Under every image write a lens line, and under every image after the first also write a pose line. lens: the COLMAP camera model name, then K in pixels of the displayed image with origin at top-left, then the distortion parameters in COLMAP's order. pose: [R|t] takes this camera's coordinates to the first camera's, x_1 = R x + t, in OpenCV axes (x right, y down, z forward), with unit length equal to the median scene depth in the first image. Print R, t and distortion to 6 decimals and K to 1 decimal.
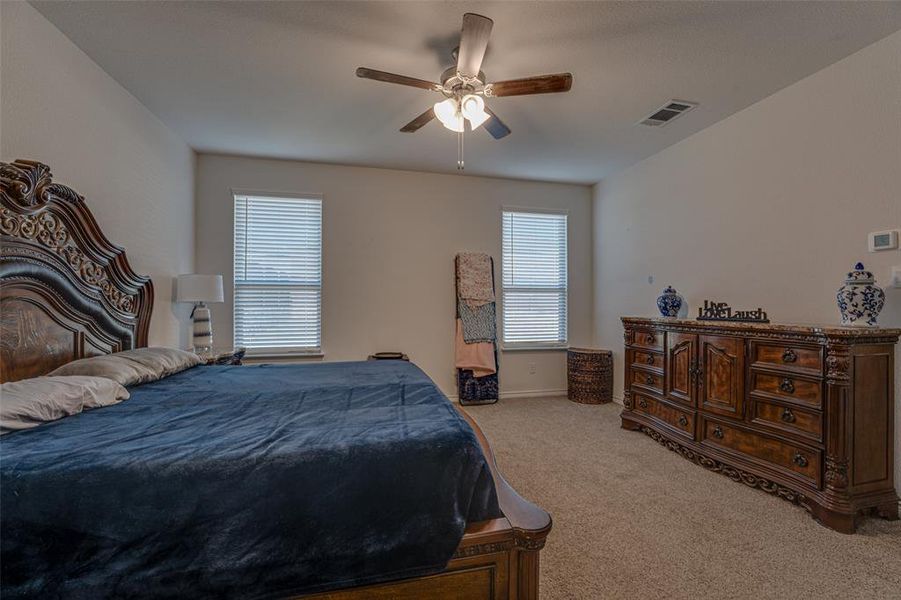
lens RADIAL K [[366.5, 0, 452.4], [0, 366.5, 302.0], [0, 0, 1]] dist [-0.024392, 0.000508]
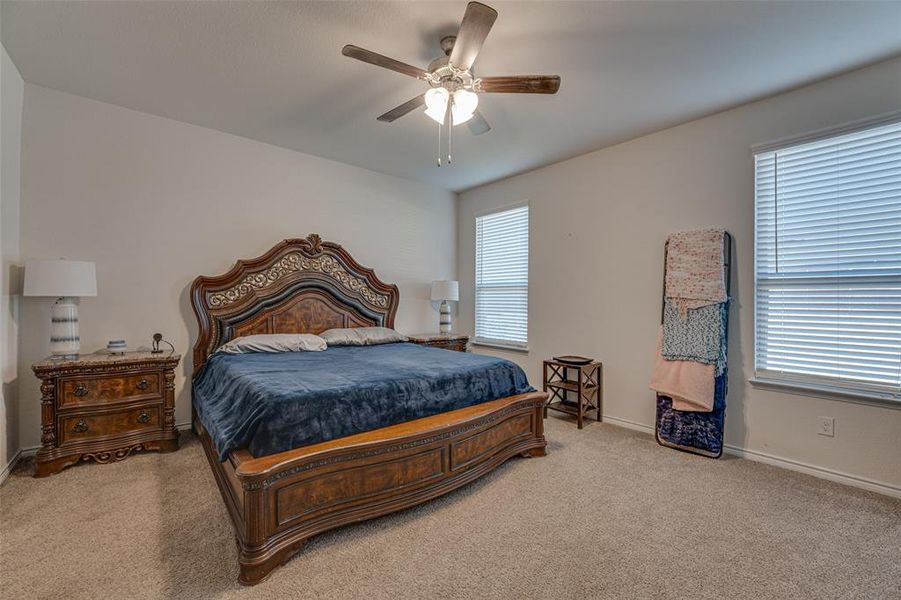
lens RADIAL K [[366.5, 0, 452.4], [0, 366.5, 302.0], [0, 0, 1]] dist [-0.024392, 0.000508]
pose [[0.462868, 0.007875, -0.886392, 0.595177], [-0.009014, 0.999951, 0.004177, 0.000332], [0.886382, 0.006057, 0.462916, 0.367948]]
